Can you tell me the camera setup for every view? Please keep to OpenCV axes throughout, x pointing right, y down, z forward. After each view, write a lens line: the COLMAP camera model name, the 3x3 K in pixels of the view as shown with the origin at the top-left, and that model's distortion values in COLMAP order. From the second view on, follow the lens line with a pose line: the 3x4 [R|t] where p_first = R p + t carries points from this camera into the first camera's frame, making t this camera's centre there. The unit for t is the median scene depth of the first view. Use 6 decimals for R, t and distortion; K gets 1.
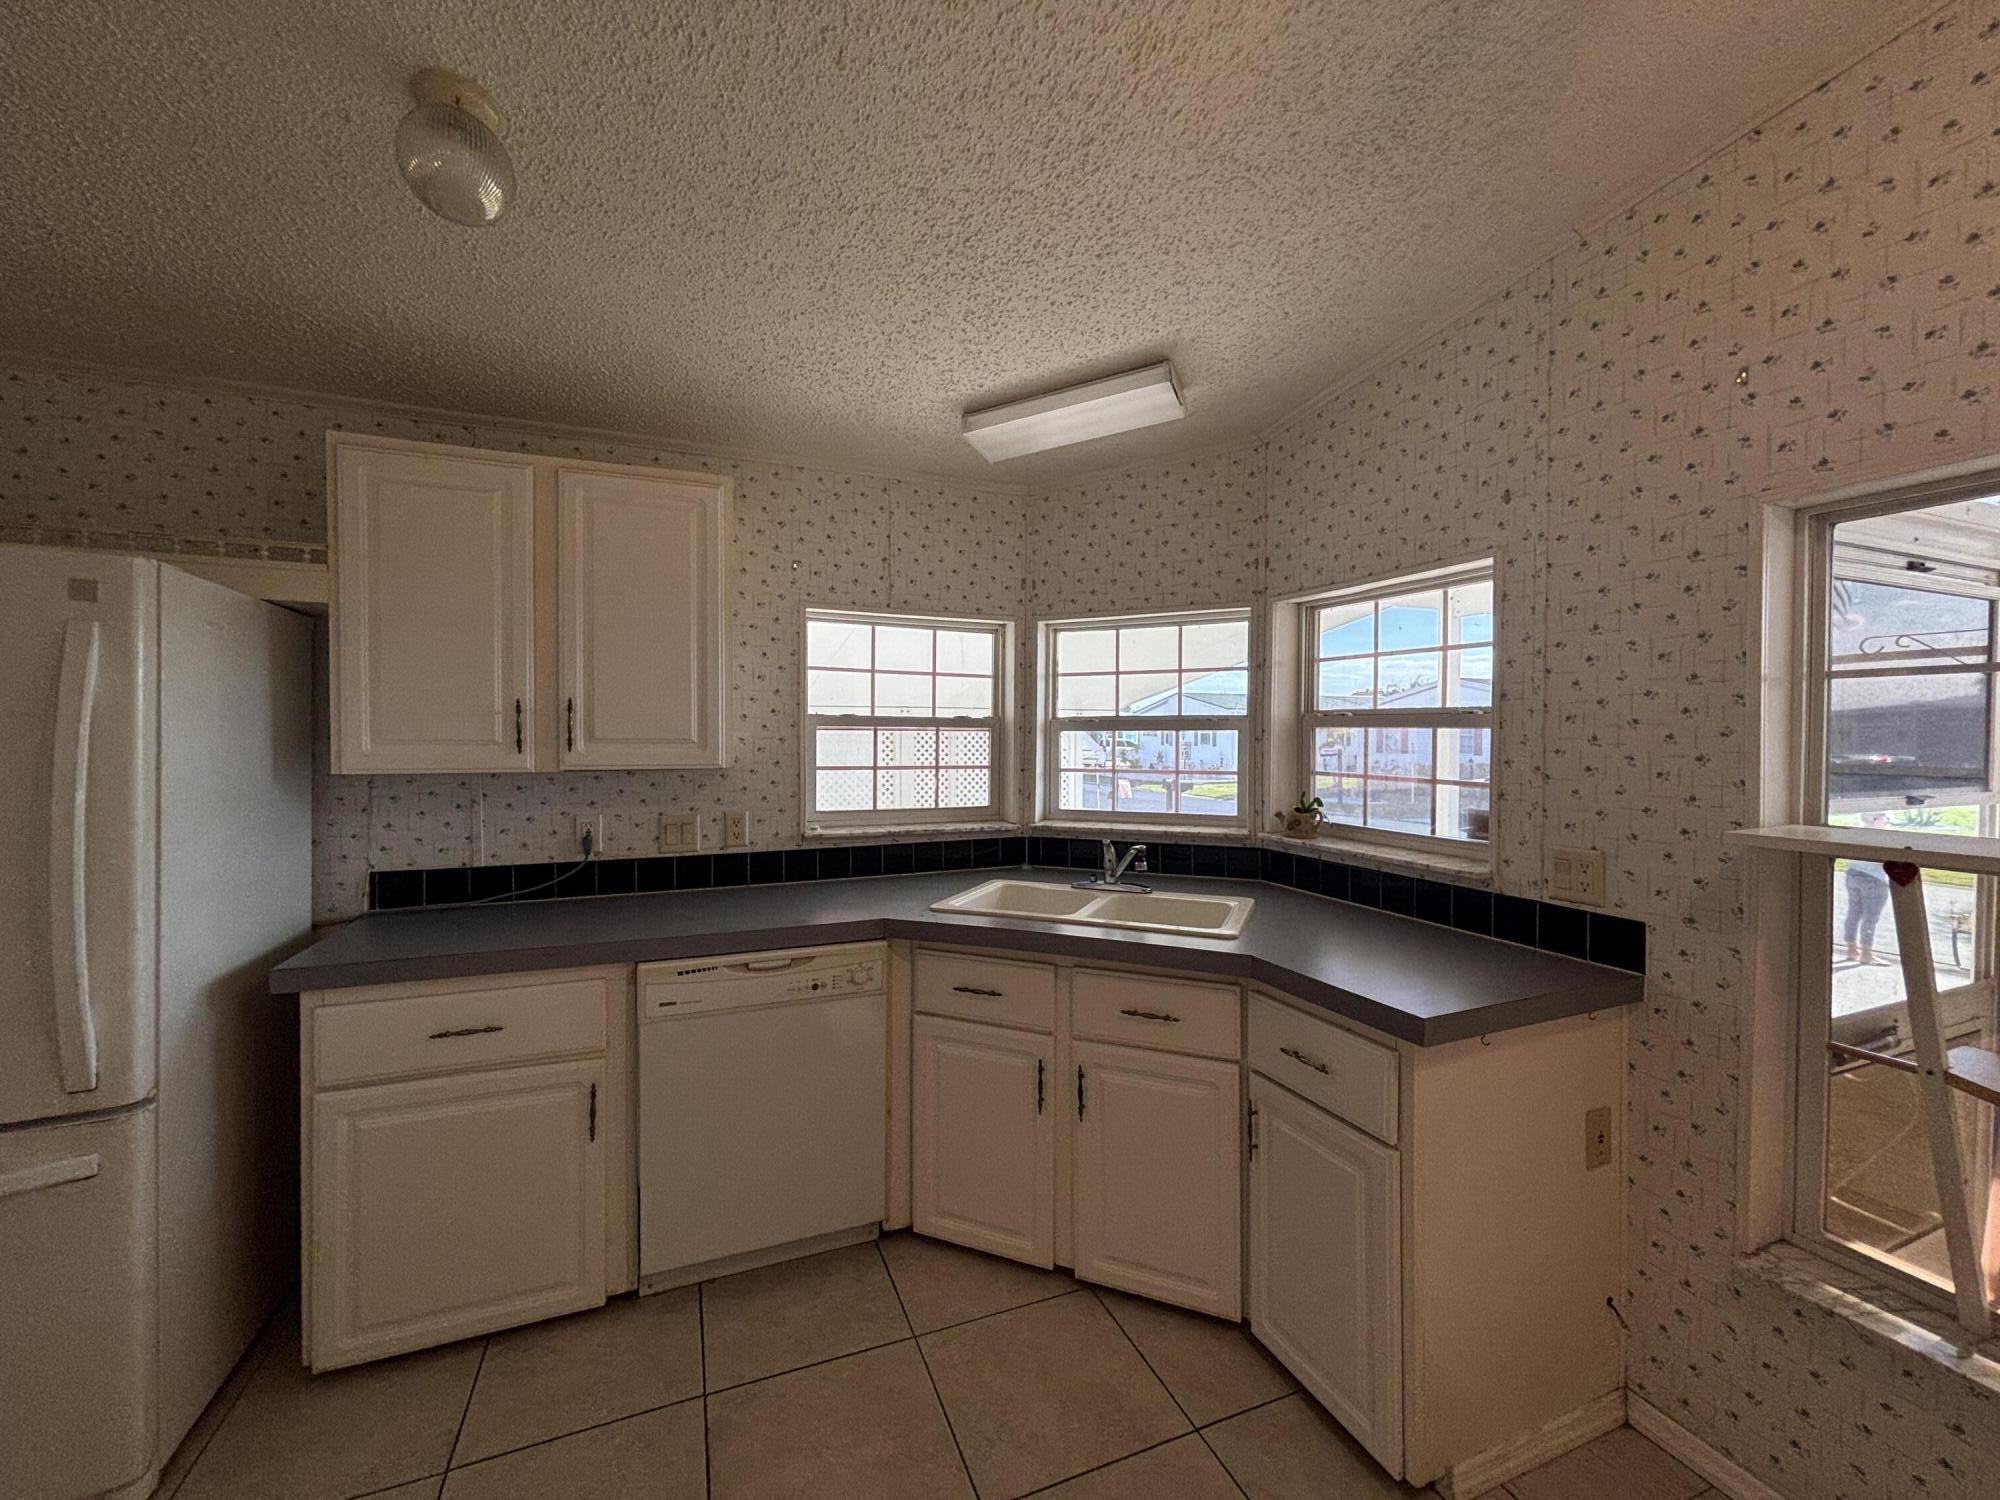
lens RADIAL K [[803.4, 0, 1006.1], [0, 803.4, 749.3], [0, 0, 1]] dist [-0.004349, -0.000628]
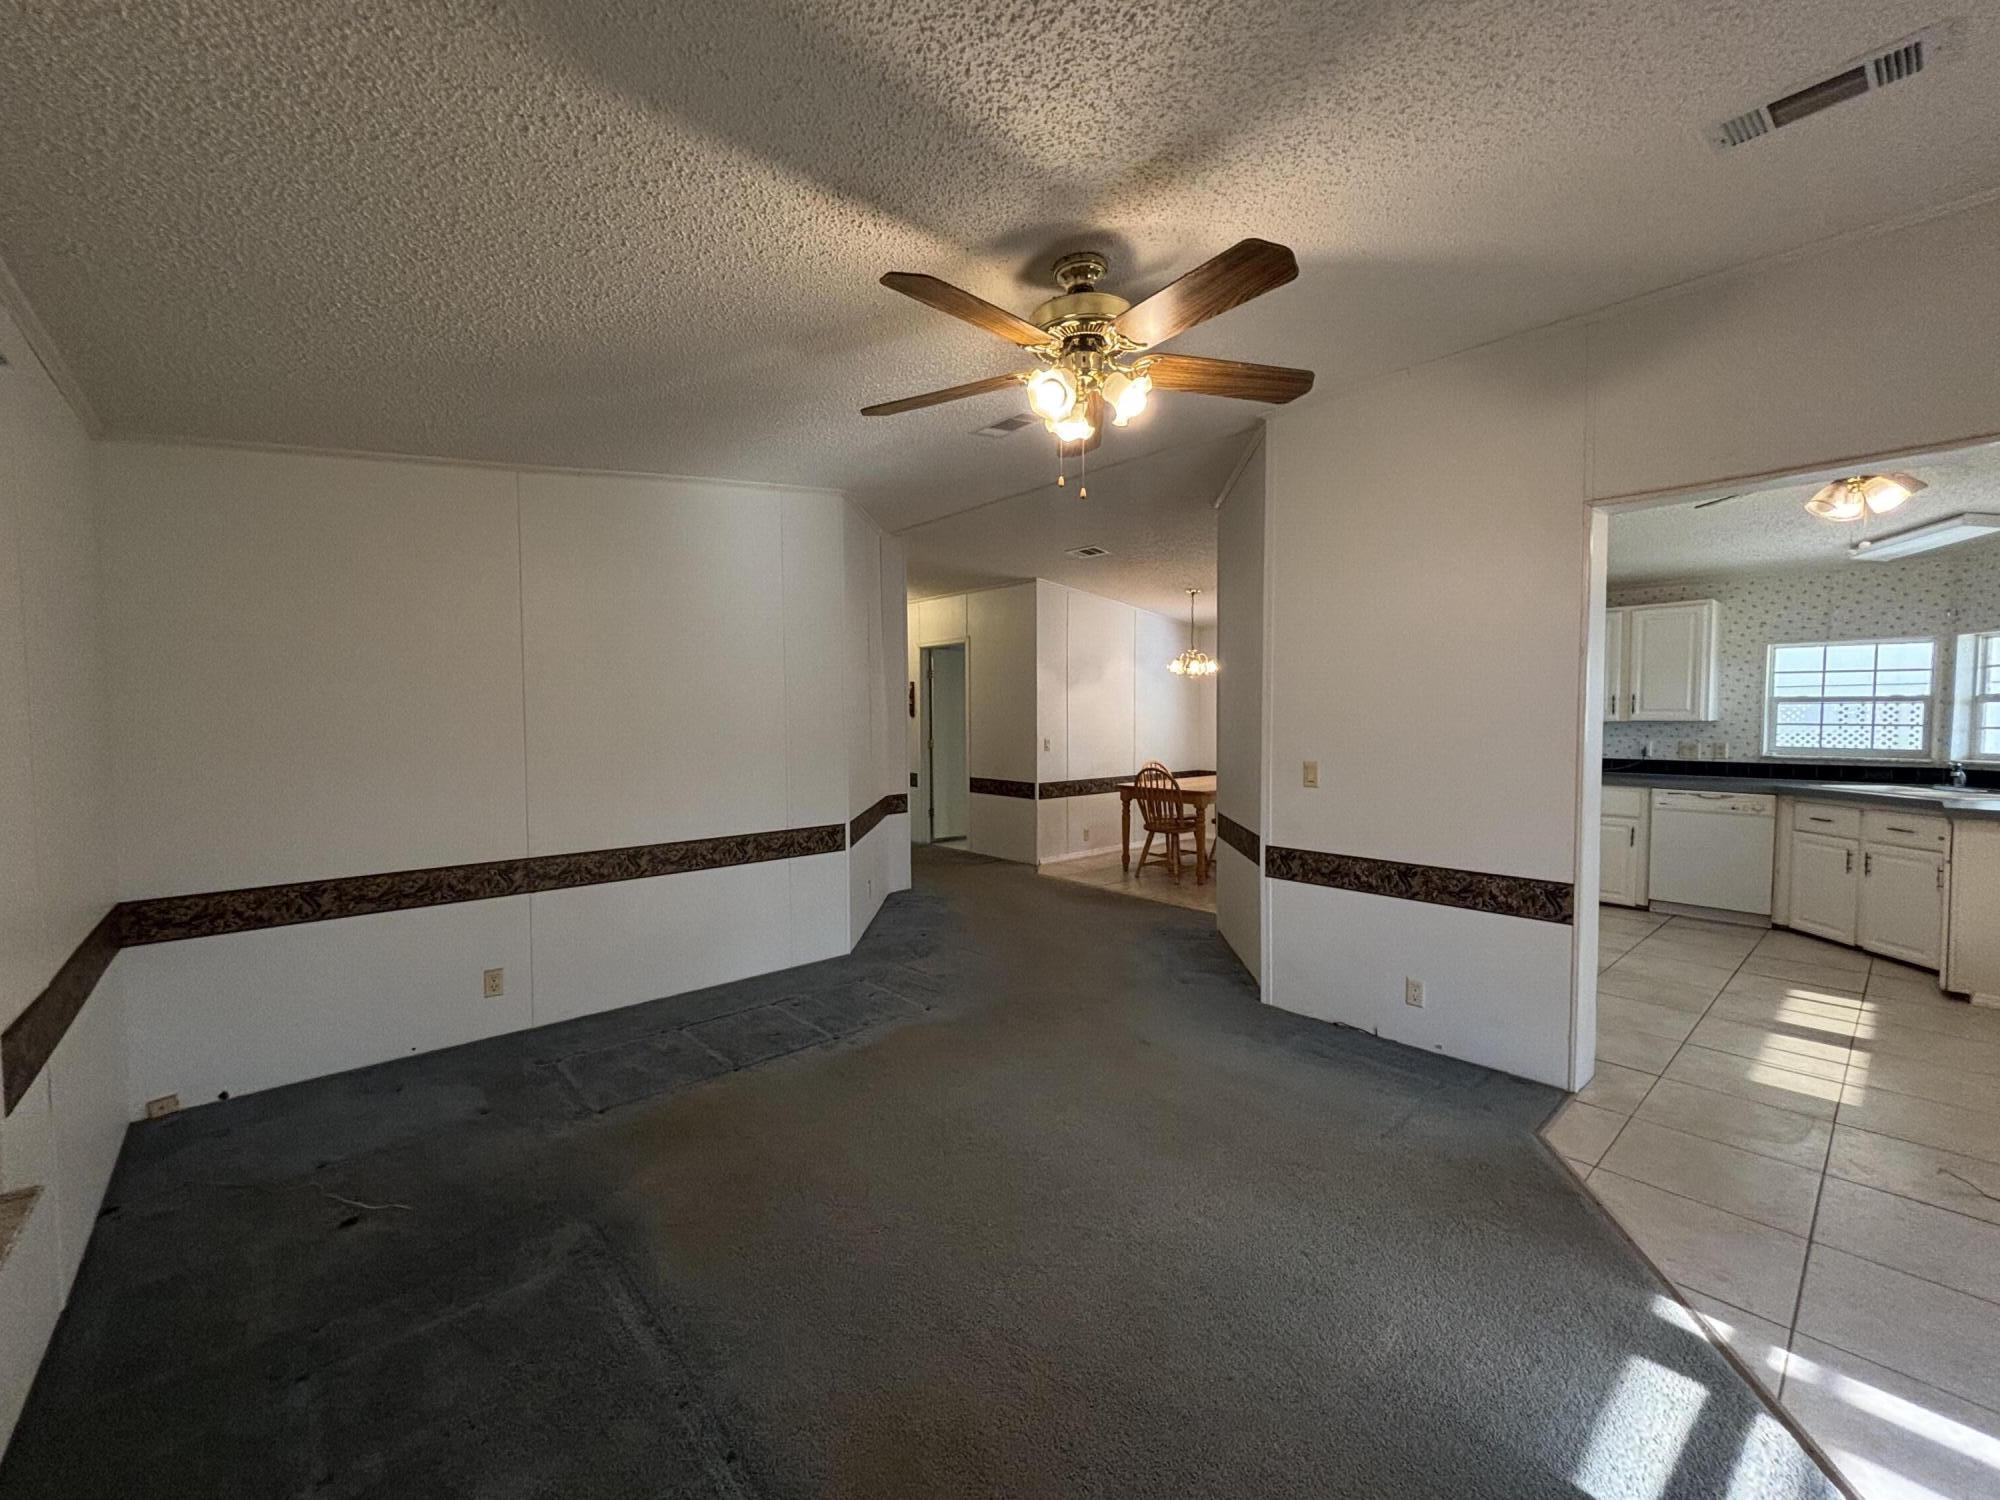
lens RADIAL K [[810.0, 0, 1000.0], [0, 810.0, 750.0], [0, 0, 1]] dist [0.002821, -0.000061]
pose [[0.325881, 0.039785, -0.944573, 1.123354], [-0.013576, 0.999208, 0.037403, 0.042643], [0.945313, 0.000635, 0.326163, -1.590796]]
